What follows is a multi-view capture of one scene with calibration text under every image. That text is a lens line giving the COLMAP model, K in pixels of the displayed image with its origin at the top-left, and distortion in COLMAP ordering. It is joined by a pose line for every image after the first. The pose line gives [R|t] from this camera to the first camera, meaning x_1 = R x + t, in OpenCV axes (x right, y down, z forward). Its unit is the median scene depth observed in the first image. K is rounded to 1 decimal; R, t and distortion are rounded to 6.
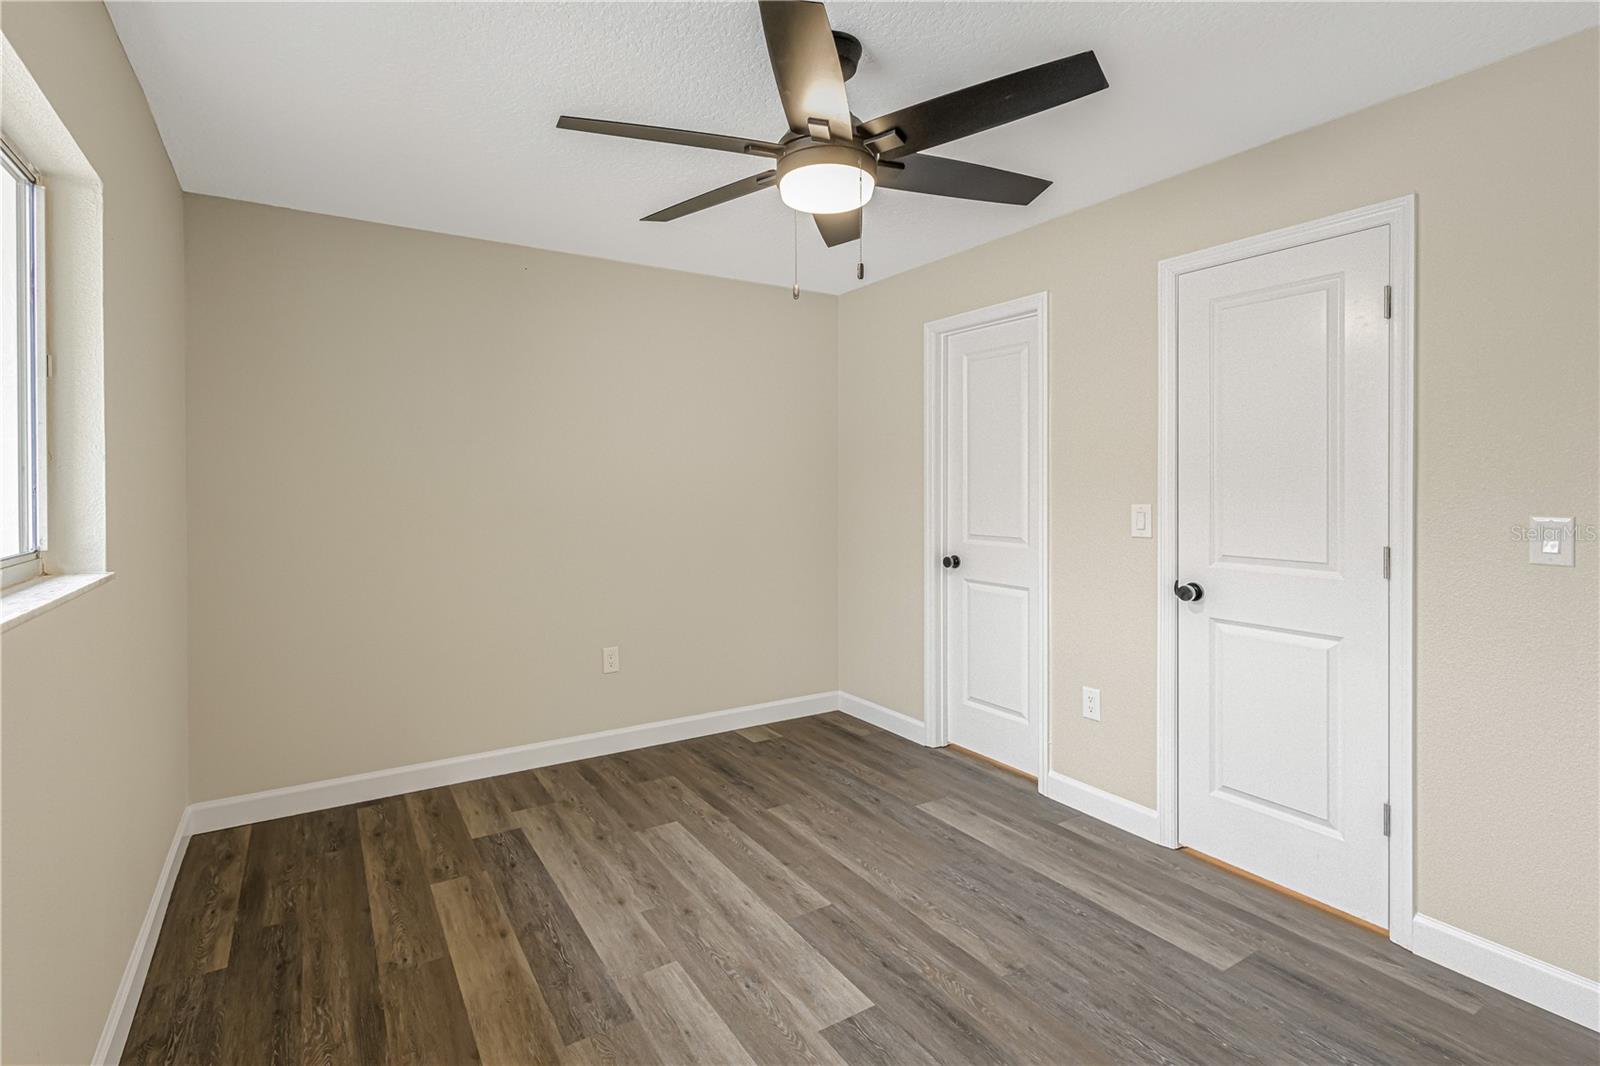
lens RADIAL K [[754.8, 0, 783.3], [0, 754.8, 487.5], [0, 0, 1]] dist [0.002273, 0.000011]
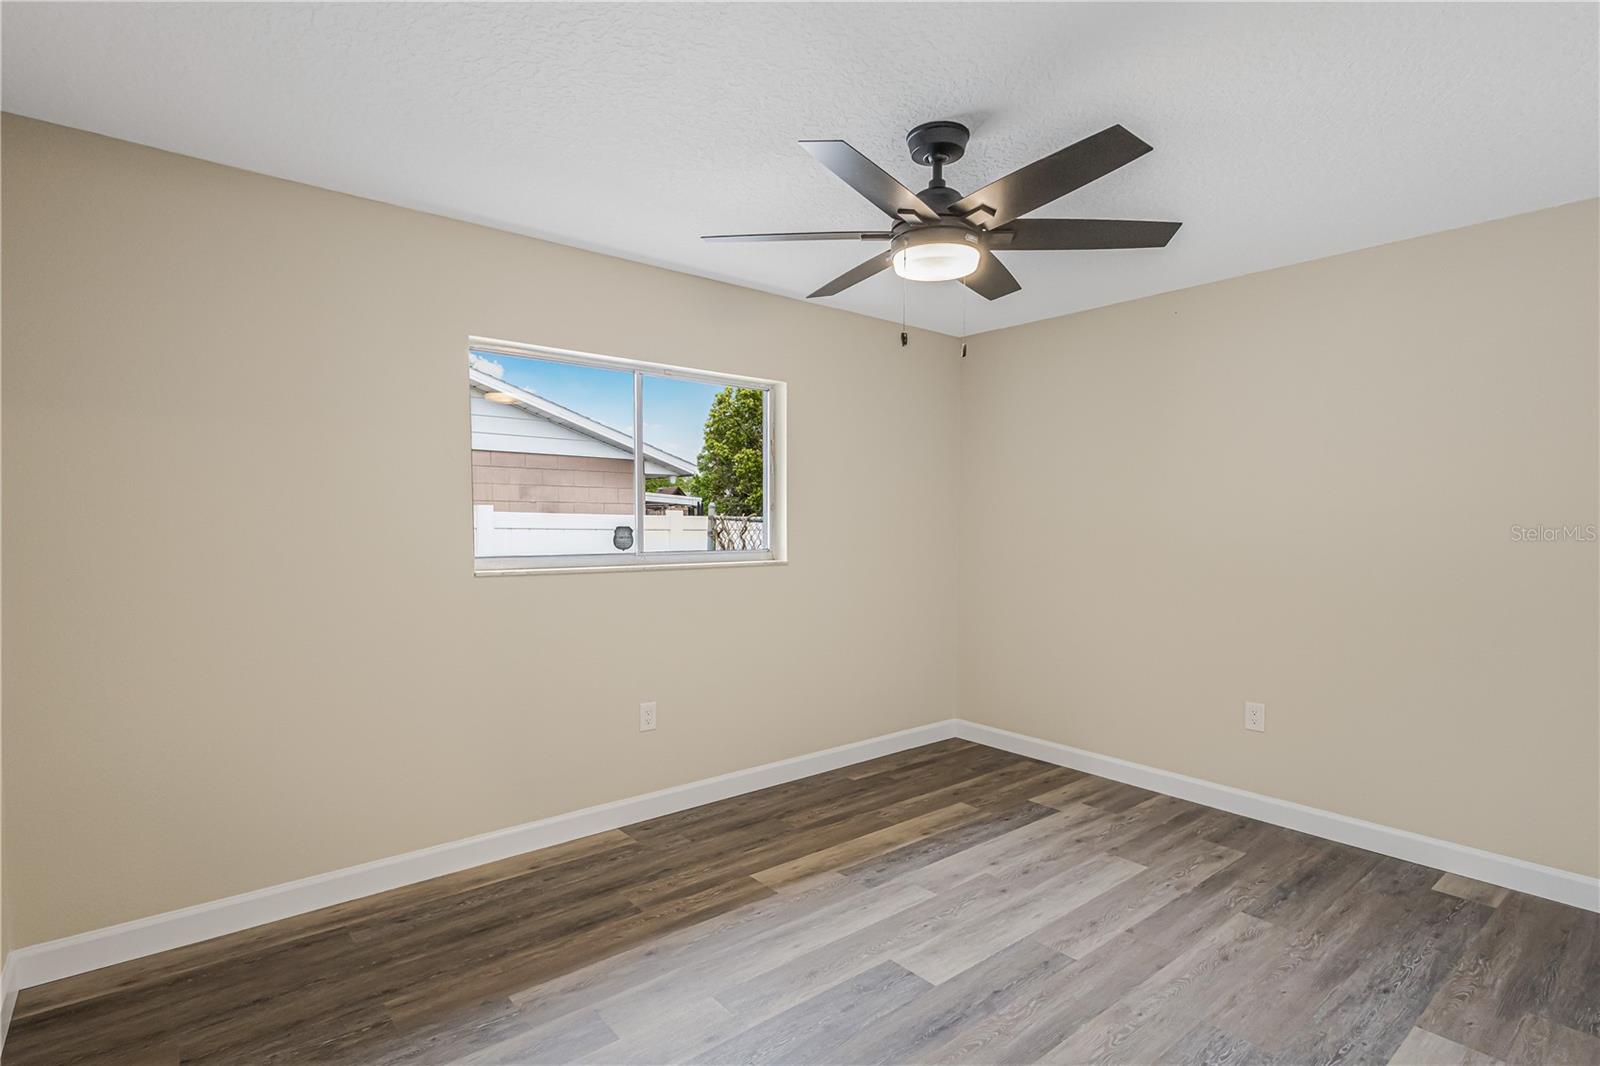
lens RADIAL K [[787.6, 0, 778.0], [0, 787.6, 524.1], [0, 0, 1]] dist [0.000819, -0.000580]
pose [[0.127055, 0.008130, -0.991862, 0.894791], [-0.011459, 0.999912, 0.006728, 0.002464], [0.991830, 0.010511, 0.127137, 0.448912]]
